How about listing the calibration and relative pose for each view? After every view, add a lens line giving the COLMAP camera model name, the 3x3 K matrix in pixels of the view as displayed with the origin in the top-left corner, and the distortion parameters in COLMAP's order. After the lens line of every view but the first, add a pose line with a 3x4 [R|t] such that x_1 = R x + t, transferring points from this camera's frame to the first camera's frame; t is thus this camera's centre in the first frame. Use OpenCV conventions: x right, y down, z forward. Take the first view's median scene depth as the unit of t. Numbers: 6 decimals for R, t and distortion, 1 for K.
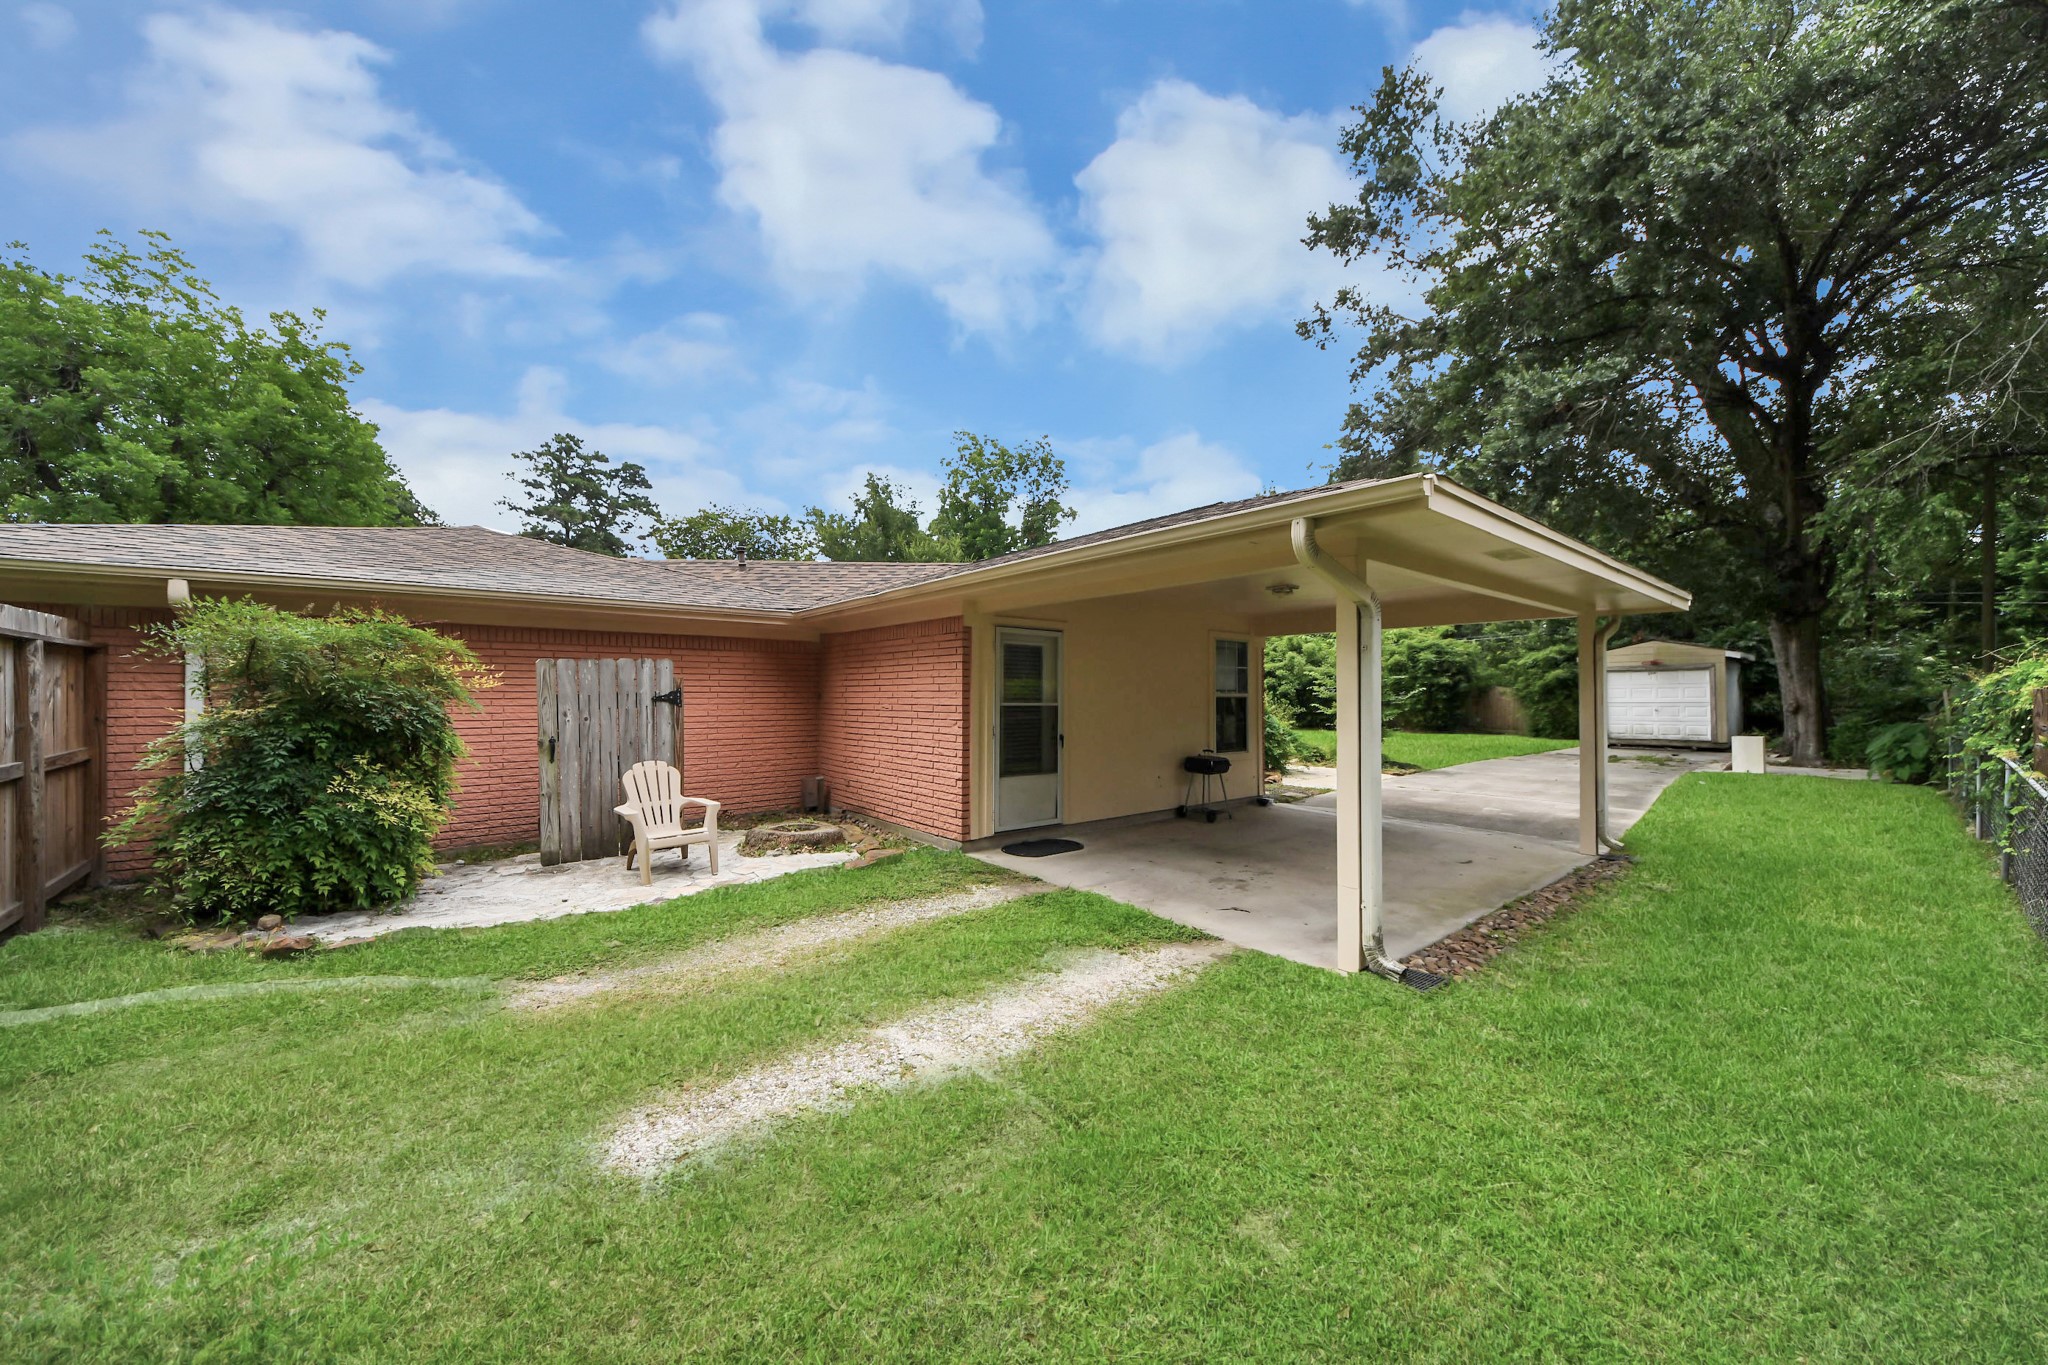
lens RADIAL K [[731.5, 0, 1005.1], [0, 731.5, 681.0], [0, 0, 1]] dist [-0.008932, -0.000110]
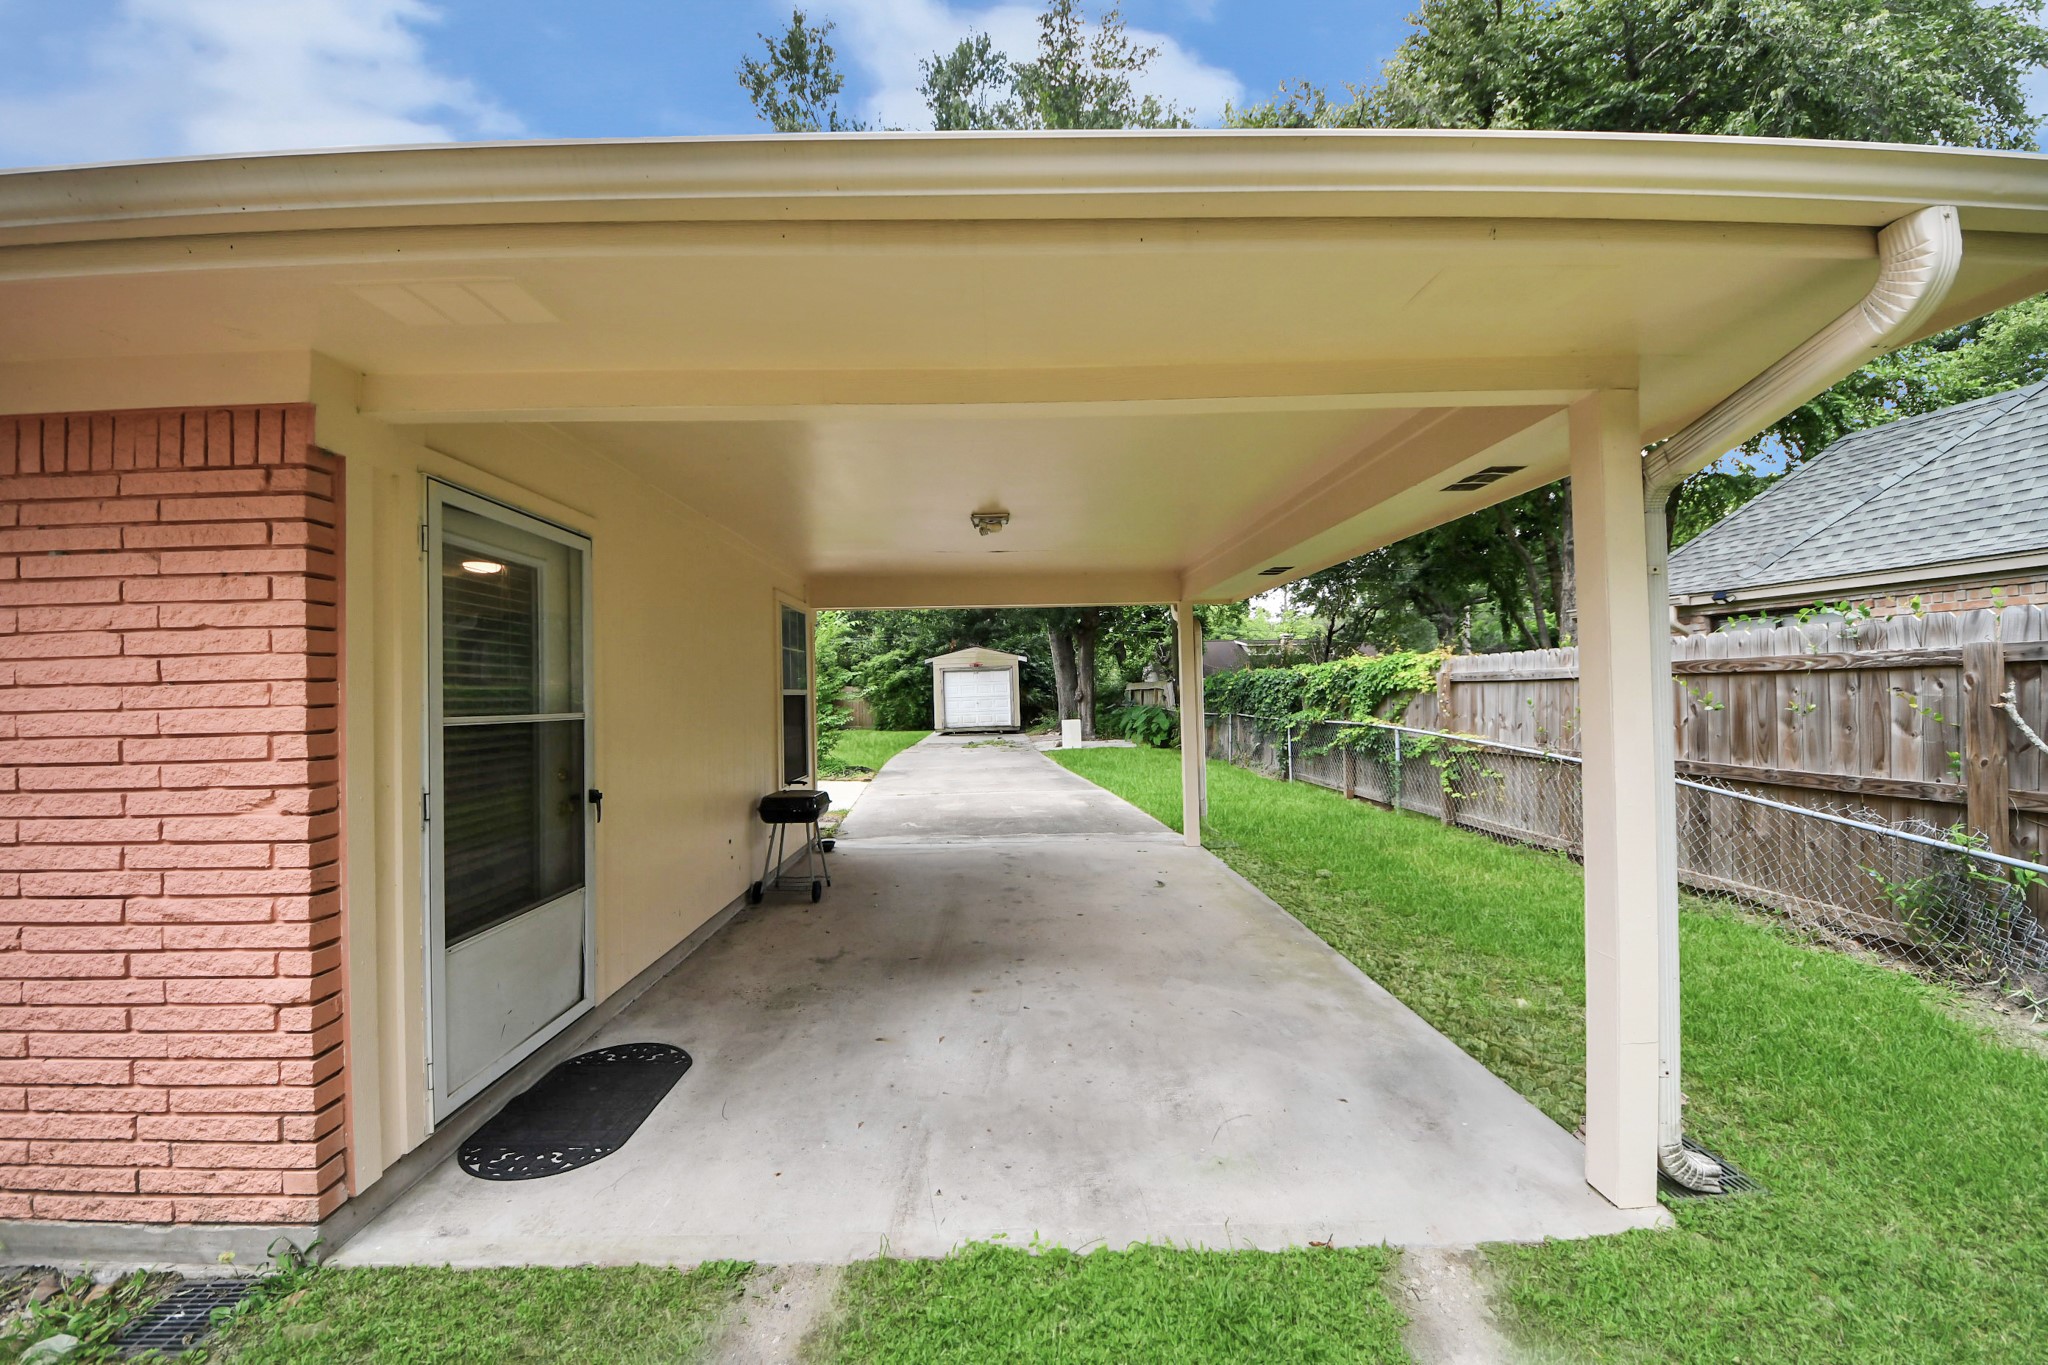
lens RADIAL K [[731.5, 0, 1018.9], [0, 731.5, 685.9], [0, 0, 1]] dist [-0.008932, -0.000110]
pose [[0.613342, -0.011747, 0.789730, -0.106033], [0.012302, 0.999910, 0.005319, 0.017139], [-0.789722, 0.006453, 0.613431, 0.599769]]
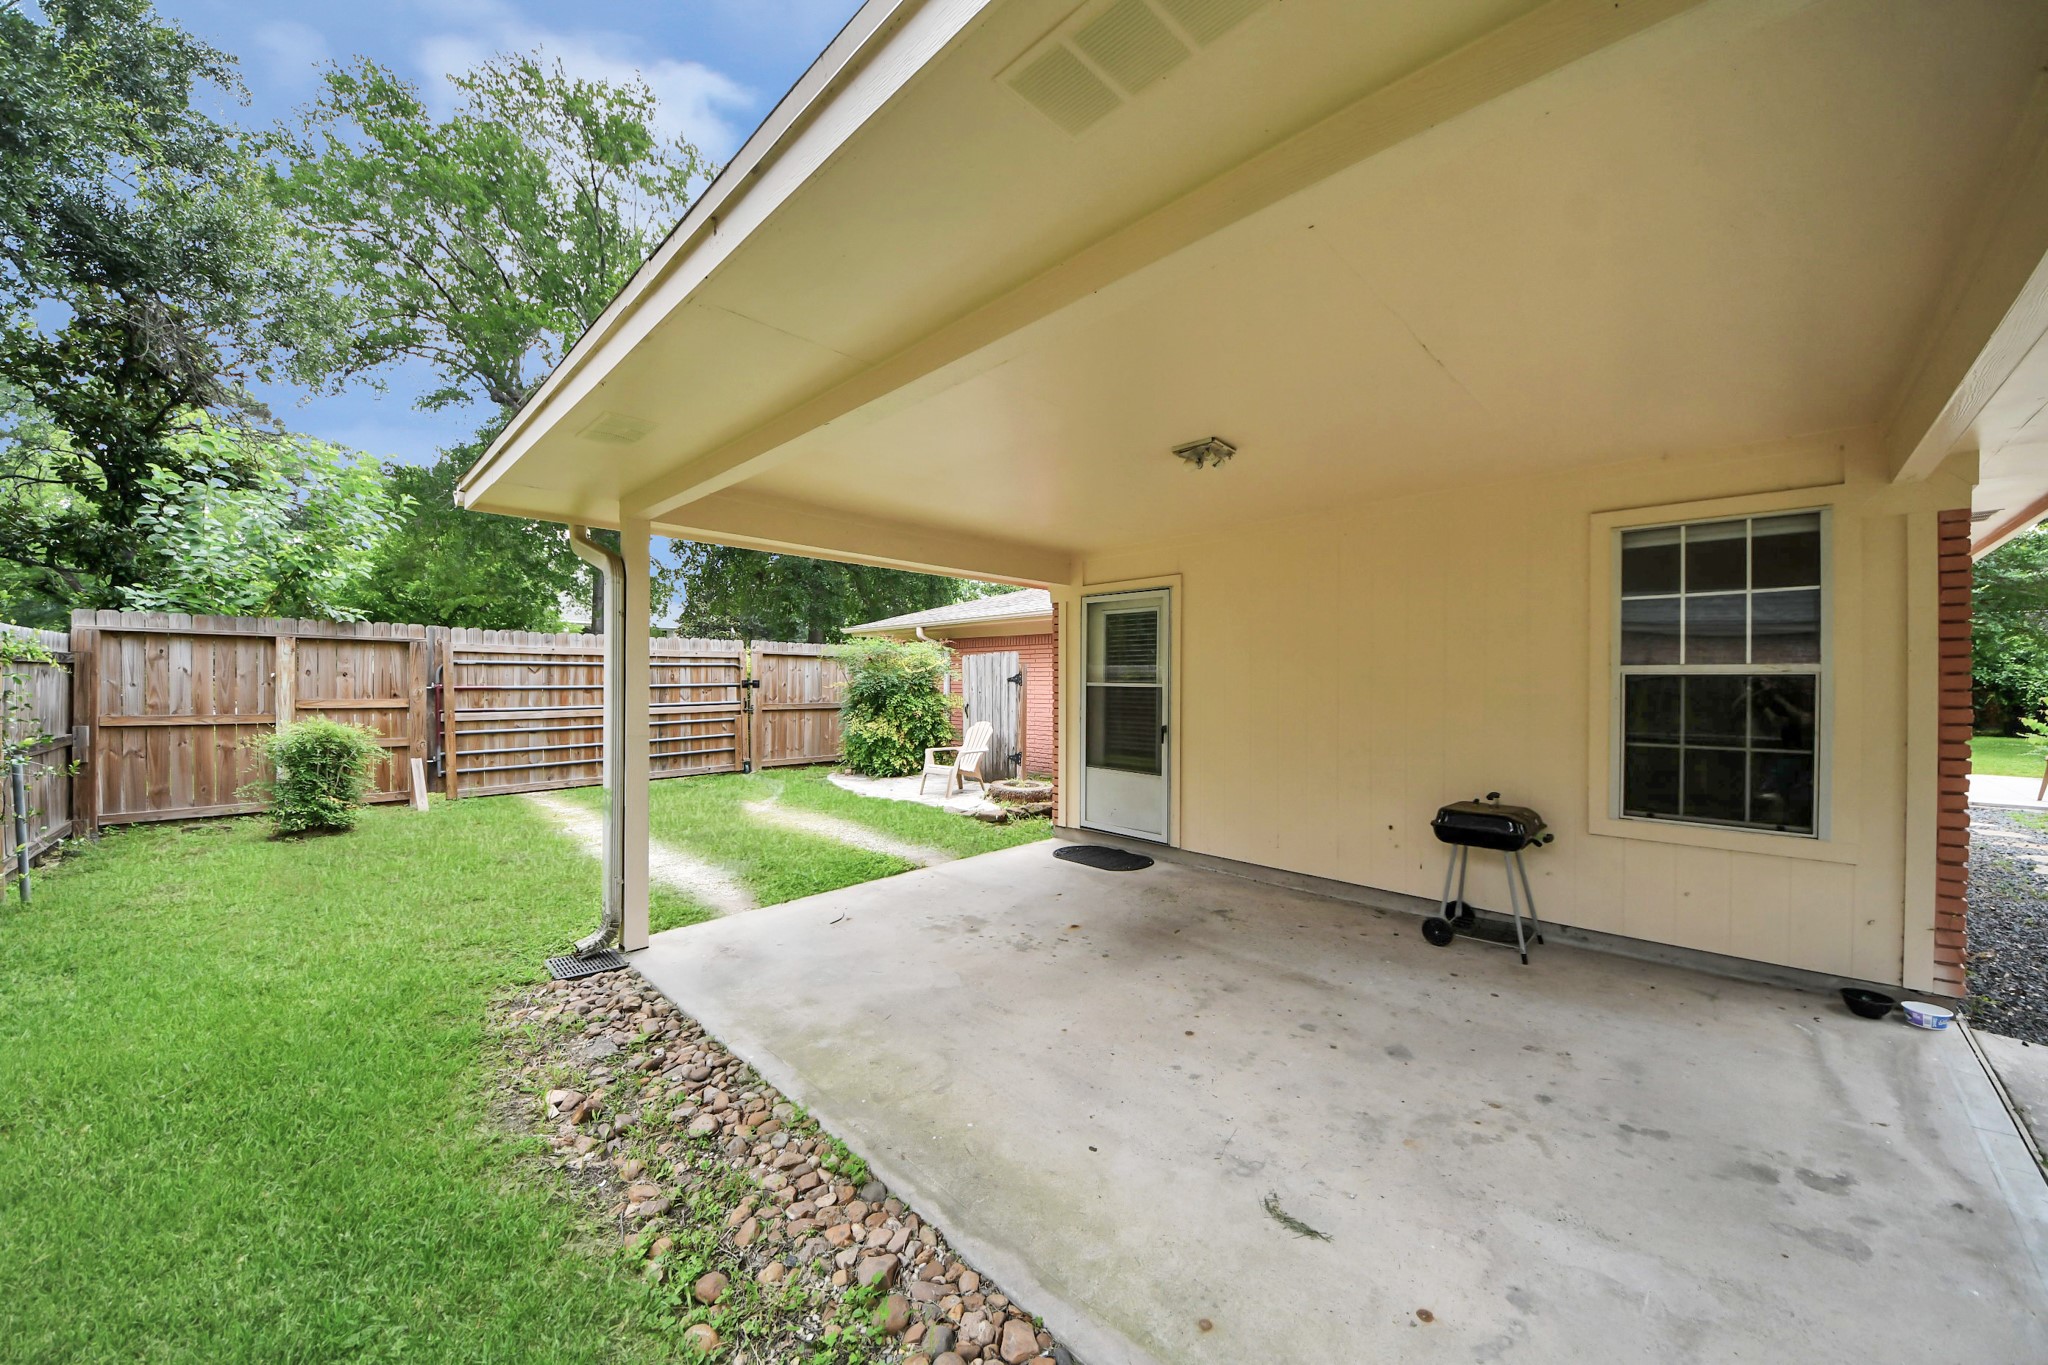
lens RADIAL K [[731.5, 0, 1035.0], [0, 731.5, 682.0], [0, 0, 1]] dist [-0.008932, -0.000110]
pose [[0.111386, 0.001387, -0.993776, 0.882527], [0.005252, 0.999984, 0.001984, 0.025182], [0.993763, -0.005440, 0.111377, 0.835351]]
